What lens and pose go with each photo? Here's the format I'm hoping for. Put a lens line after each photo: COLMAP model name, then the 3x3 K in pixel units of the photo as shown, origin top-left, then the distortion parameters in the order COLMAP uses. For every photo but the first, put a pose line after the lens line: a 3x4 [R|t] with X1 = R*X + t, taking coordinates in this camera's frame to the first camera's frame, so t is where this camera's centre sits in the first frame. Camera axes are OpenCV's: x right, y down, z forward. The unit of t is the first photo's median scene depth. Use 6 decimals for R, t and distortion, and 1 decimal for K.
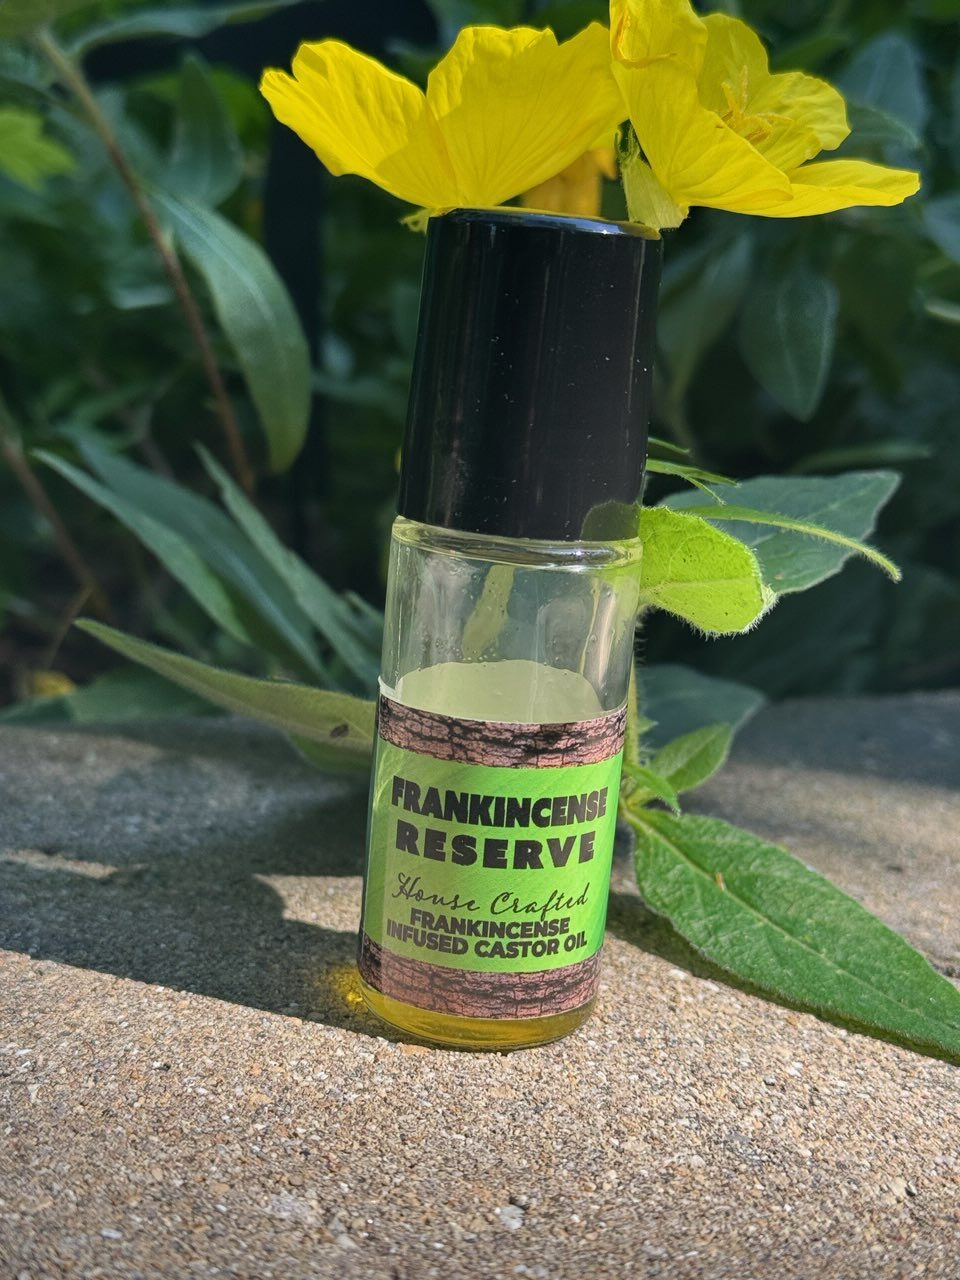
lens RADIAL K [[1925.2, 0, 480.0], [0, 1925.2, 640.0], [0, 0, 1]] dist [0.067494, 0.025954]
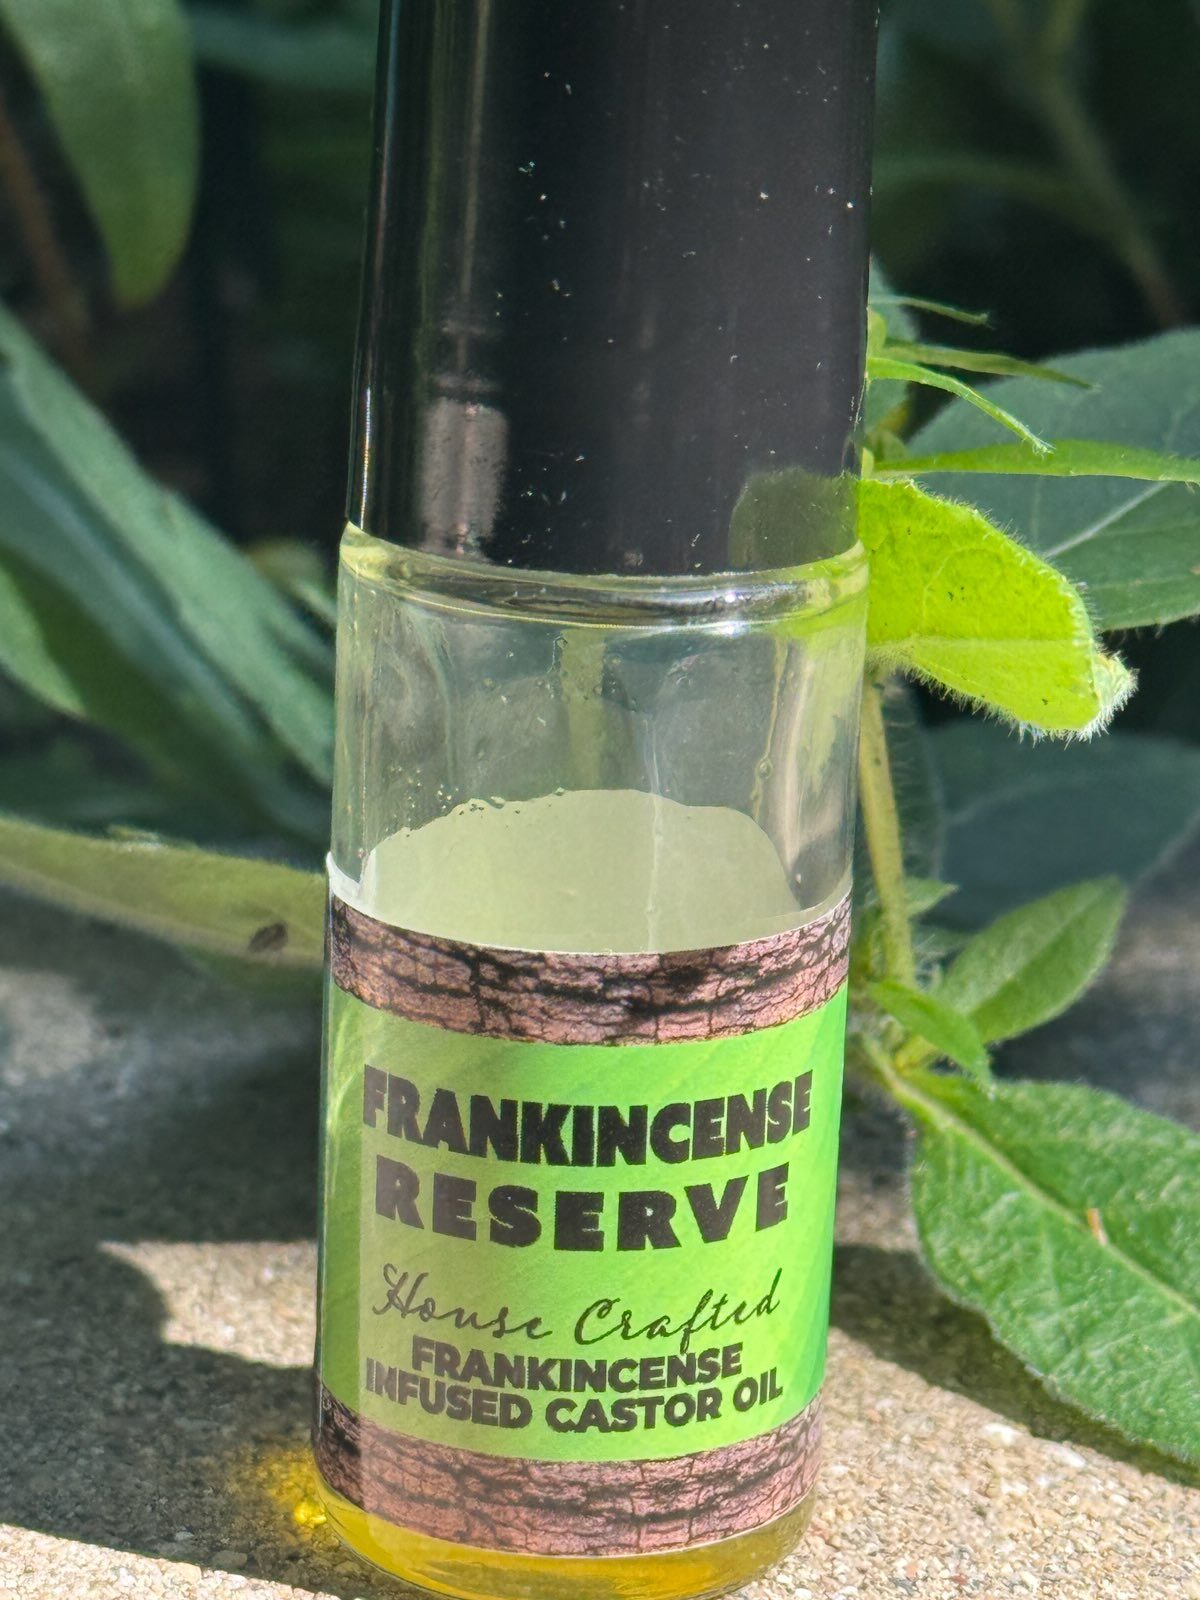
lens RADIAL K [[4747.9, 0, 600.0], [0, 4747.9, 800.0], [0, 0, 1]] dist [0.064073, -0.584232]
pose [[0.998950, -0.038465, -0.024900, 0.046382], [0.039949, 0.997270, 0.062108, -0.067196], [0.022443, -0.063037, 0.997759, -0.178480]]
